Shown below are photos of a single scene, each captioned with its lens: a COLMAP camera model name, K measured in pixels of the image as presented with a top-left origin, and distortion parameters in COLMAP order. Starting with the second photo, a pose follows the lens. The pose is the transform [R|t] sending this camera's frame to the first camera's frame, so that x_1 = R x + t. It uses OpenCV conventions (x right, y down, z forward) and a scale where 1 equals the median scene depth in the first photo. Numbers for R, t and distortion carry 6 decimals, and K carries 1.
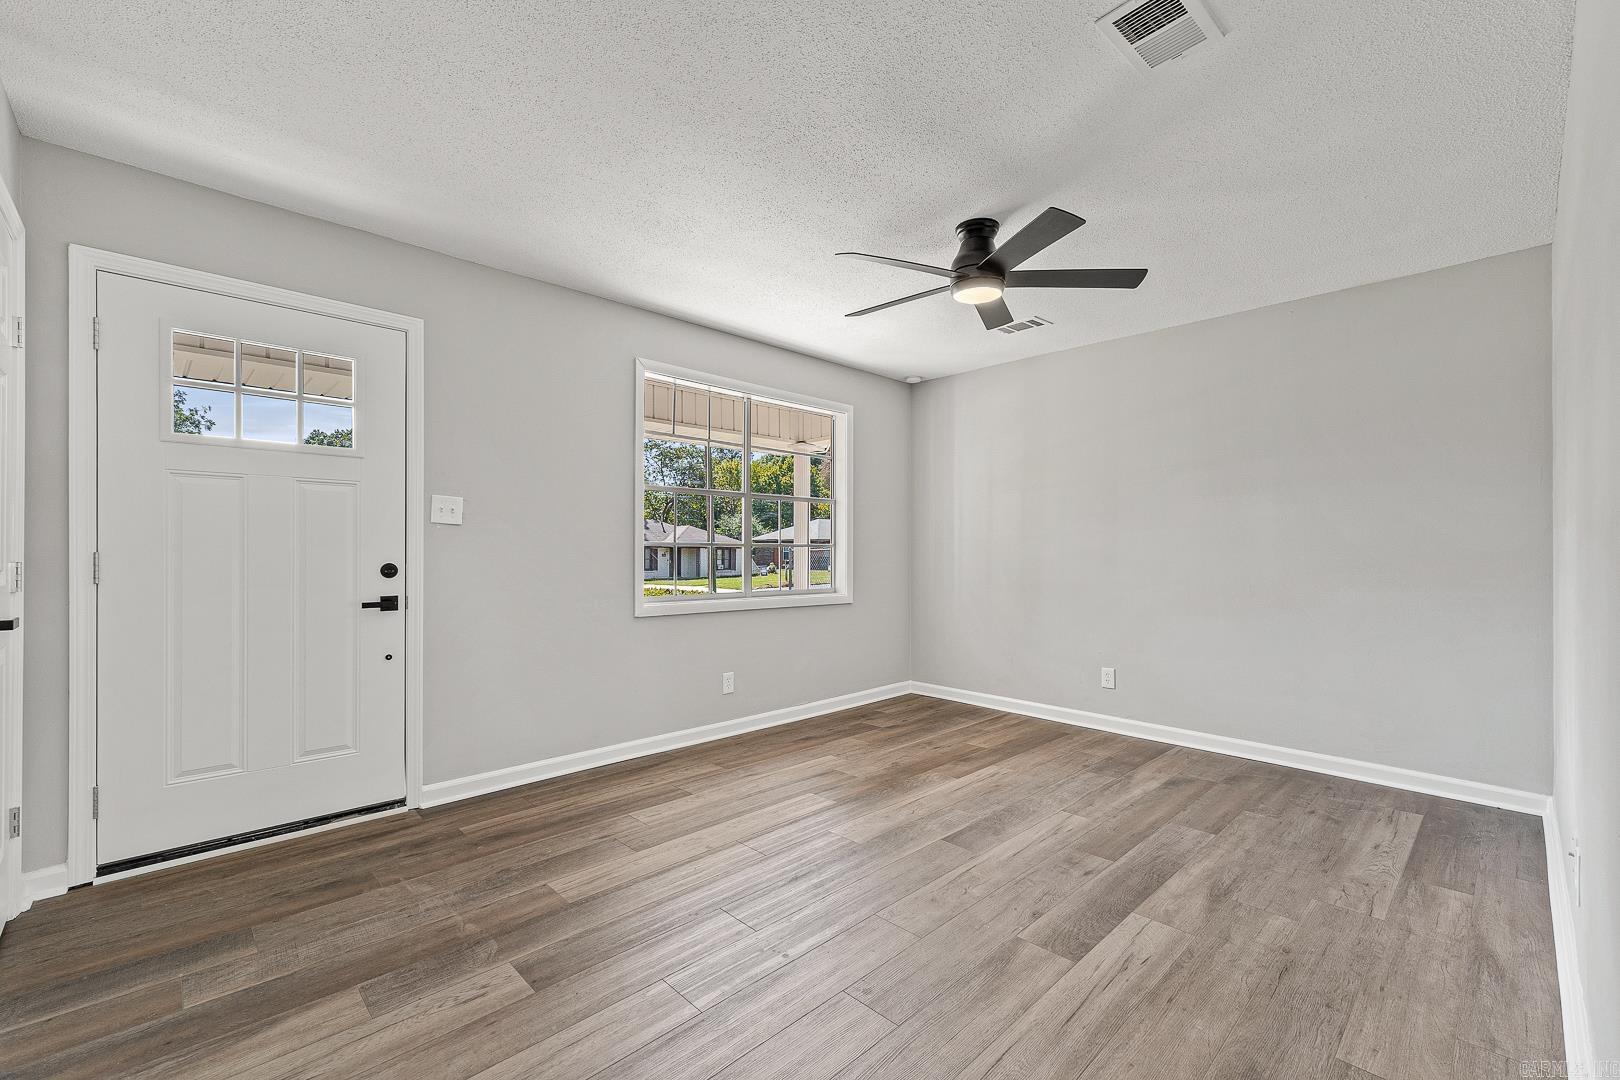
lens RADIAL K [[687.9, 0, 807.8], [0, 687.9, 560.5], [0, 0, 1]] dist [0.003317, 0.000707]
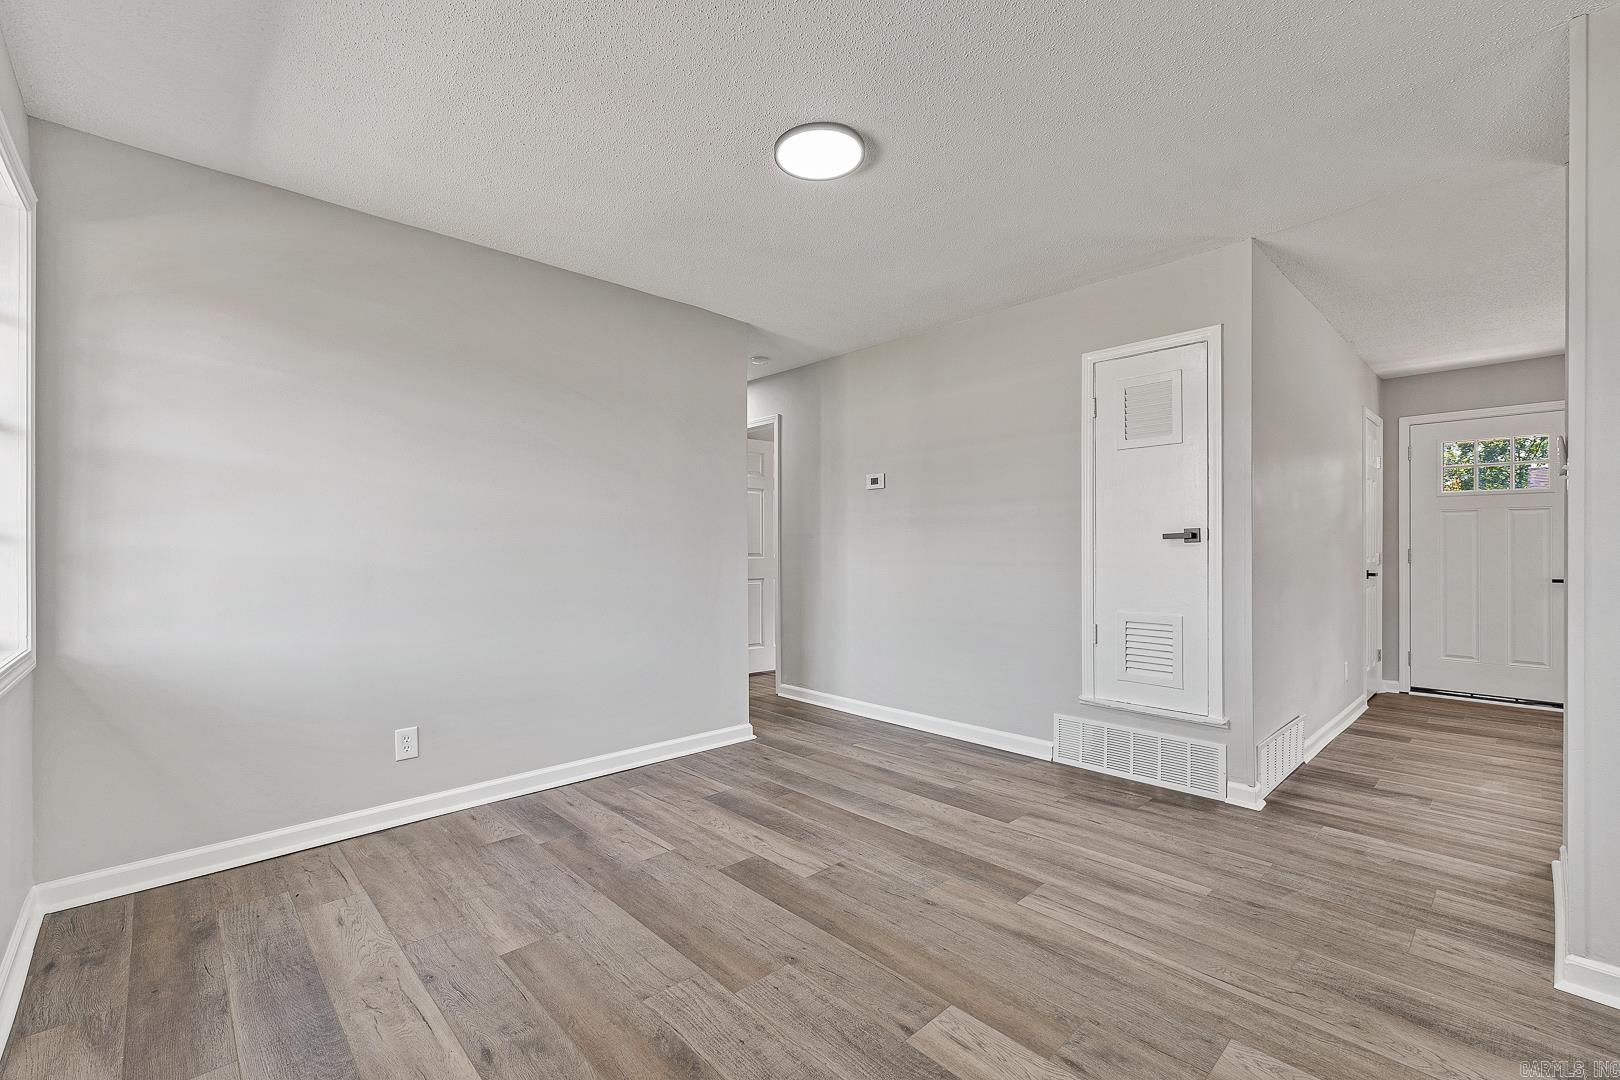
lens RADIAL K [[687.9, 0, 824.3], [0, 687.9, 556.5], [0, 0, 1]] dist [0.003317, 0.000707]
pose [[0.005976, 0.015958, -0.999855, 0.944990], [-0.011501, 0.999808, 0.015888, -0.000957], [0.999916, 0.011404, 0.006158, -0.731871]]
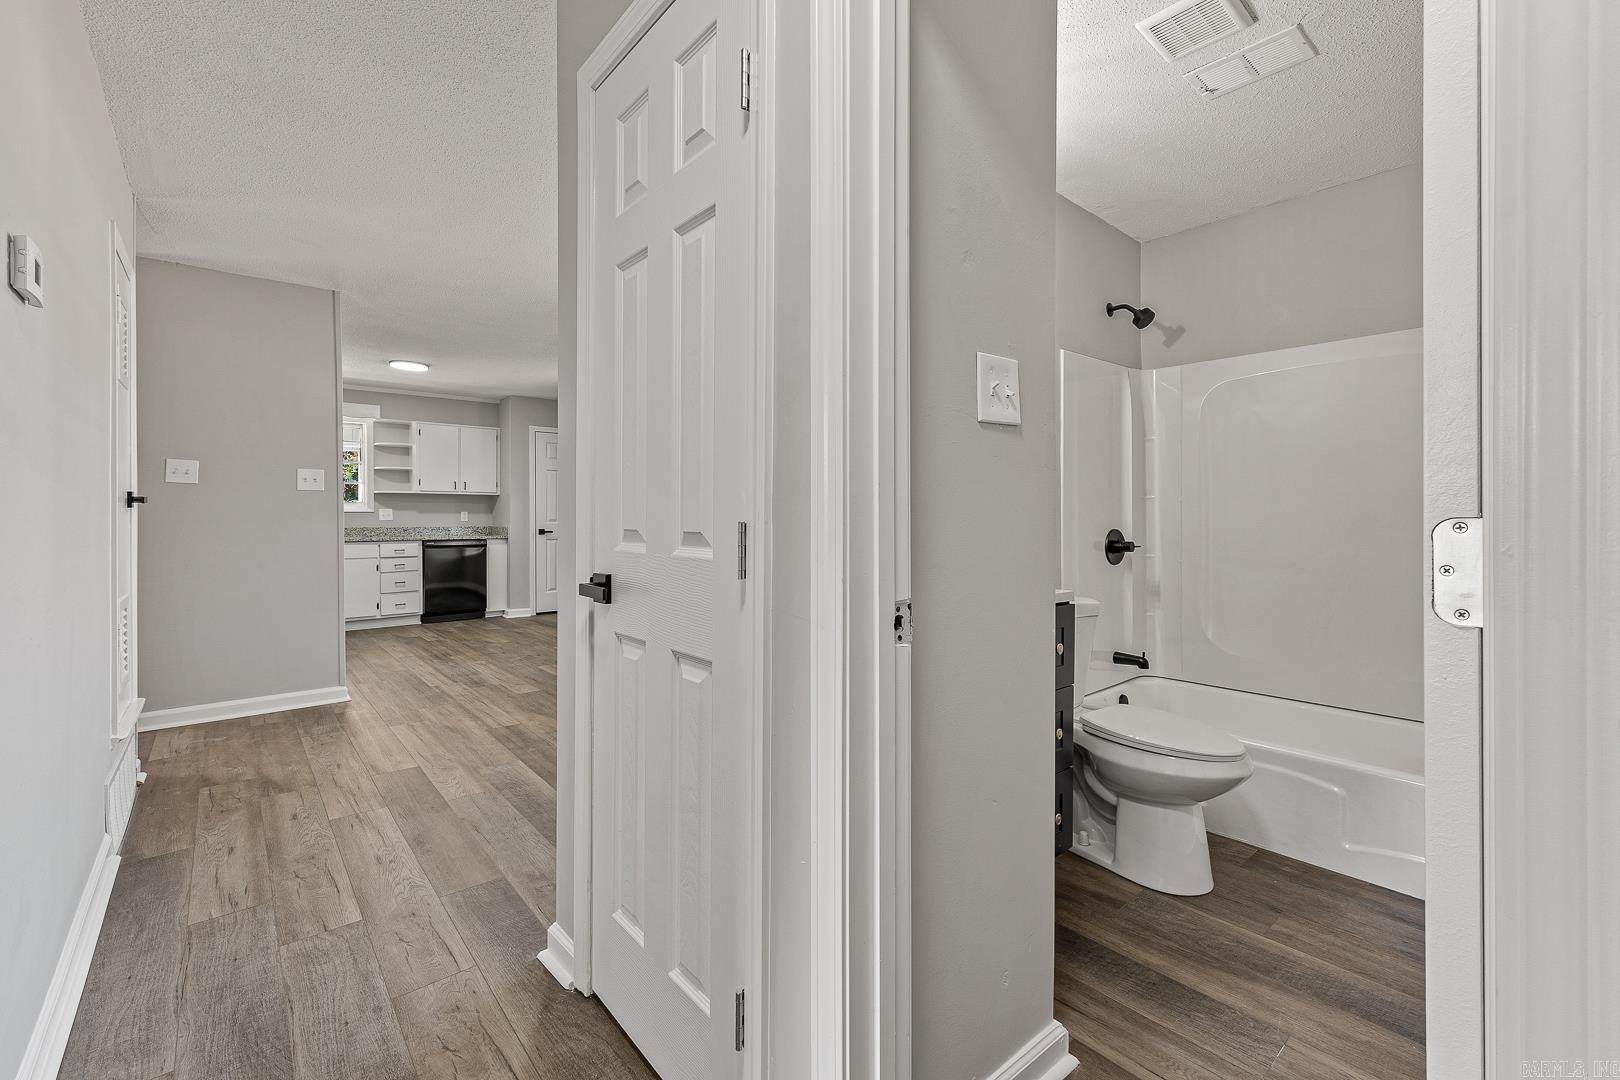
lens RADIAL K [[687.9, 0, 823.9], [0, 687.9, 525.2], [0, 0, 1]] dist [0.003317, 0.000707]
pose [[0.044530, -0.004668, 0.998997, -0.922662], [0.009365, 0.999947, 0.004255, 0.016152], [-0.998964, 0.009166, 0.044572, -1.111254]]
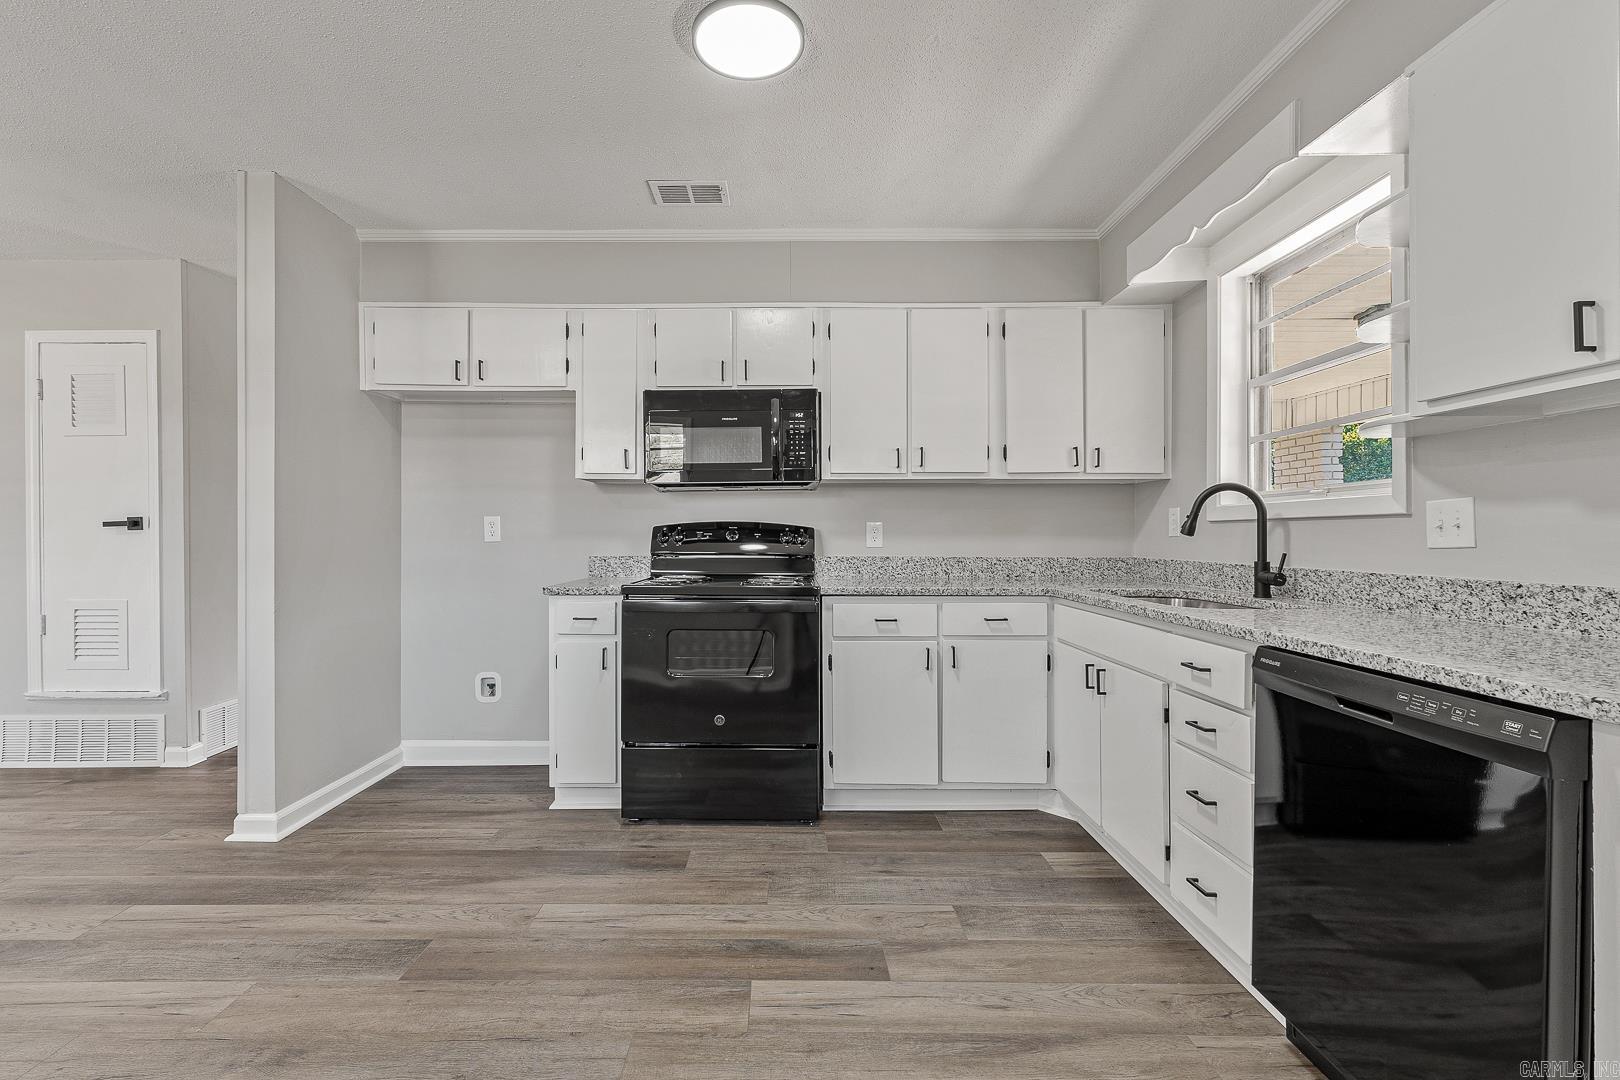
lens RADIAL K [[687.9, 0, 782.1], [0, 687.9, 546.2], [0, 0, 1]] dist [0.003317, 0.000707]
pose [[0.721147, 0.014311, -0.692634, 1.423890], [-0.007877, 0.999891, 0.012458, -0.009108], [0.692737, -0.003528, 0.721181, -0.255221]]
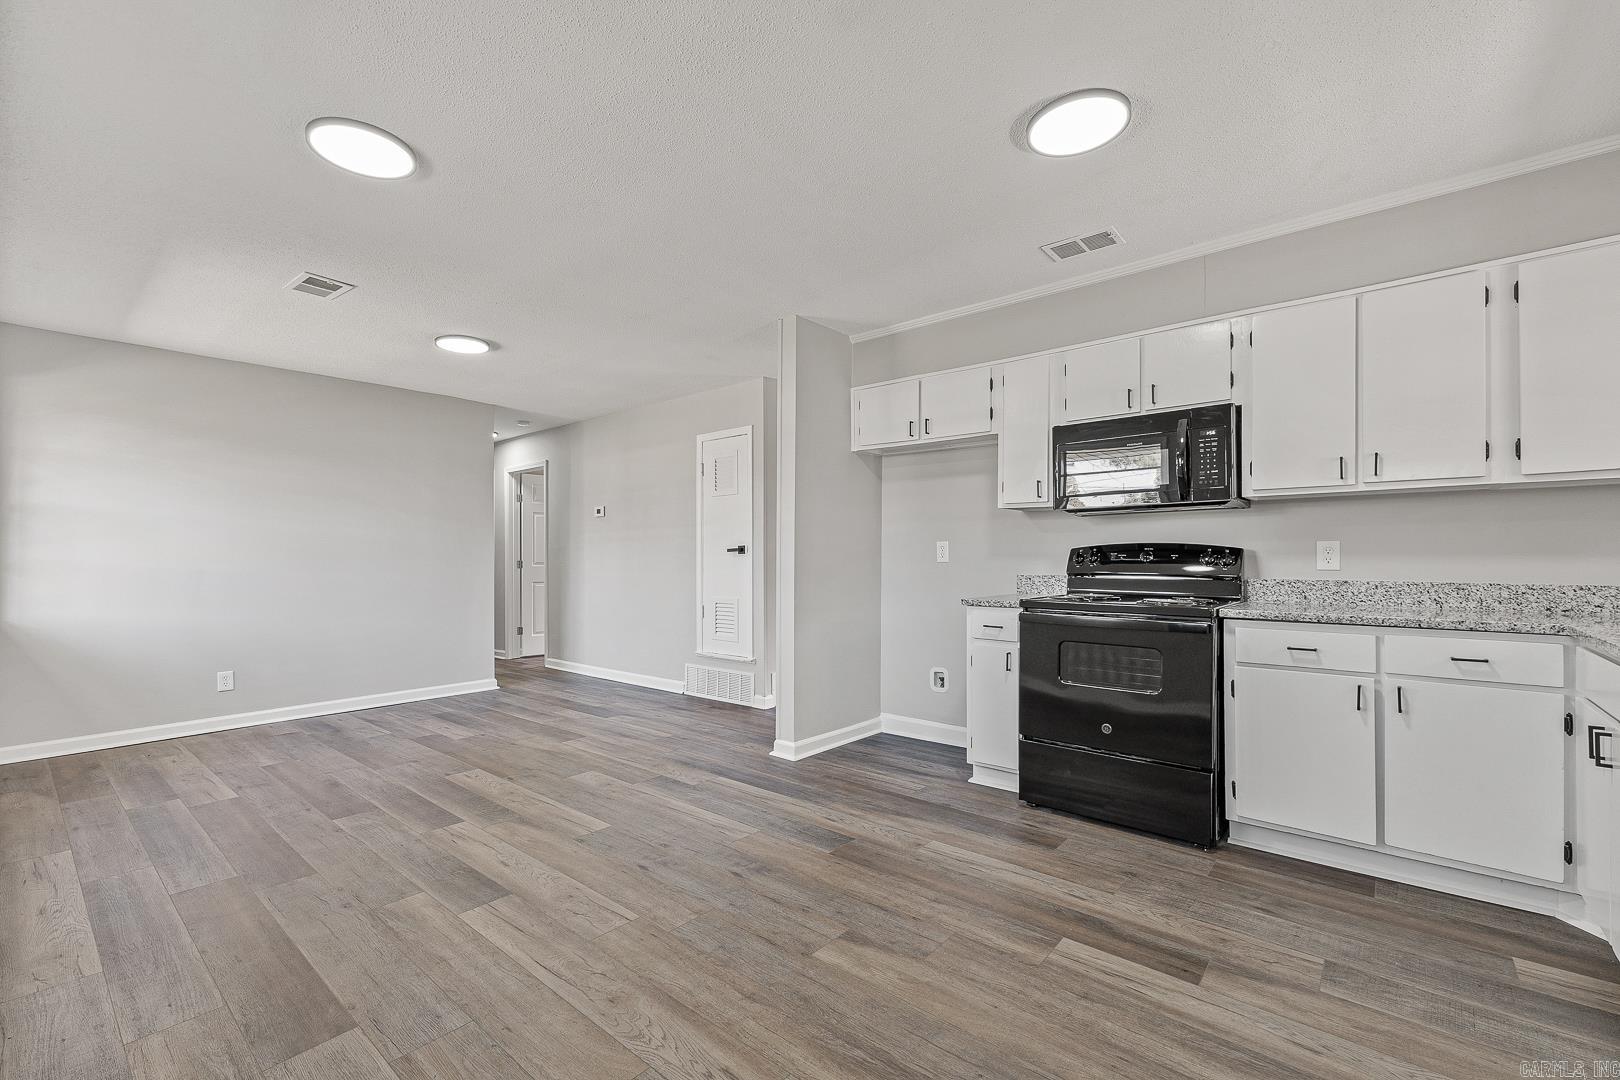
lens RADIAL K [[687.9, 0, 818.4], [0, 687.9, 558.6], [0, 0, 1]] dist [0.003317, 0.000707]
pose [[0.109997, 0.005163, -0.993918, 1.645593], [-0.006572, 0.999968, 0.004467, -0.009325], [0.993910, 0.006041, 0.110028, -0.175072]]
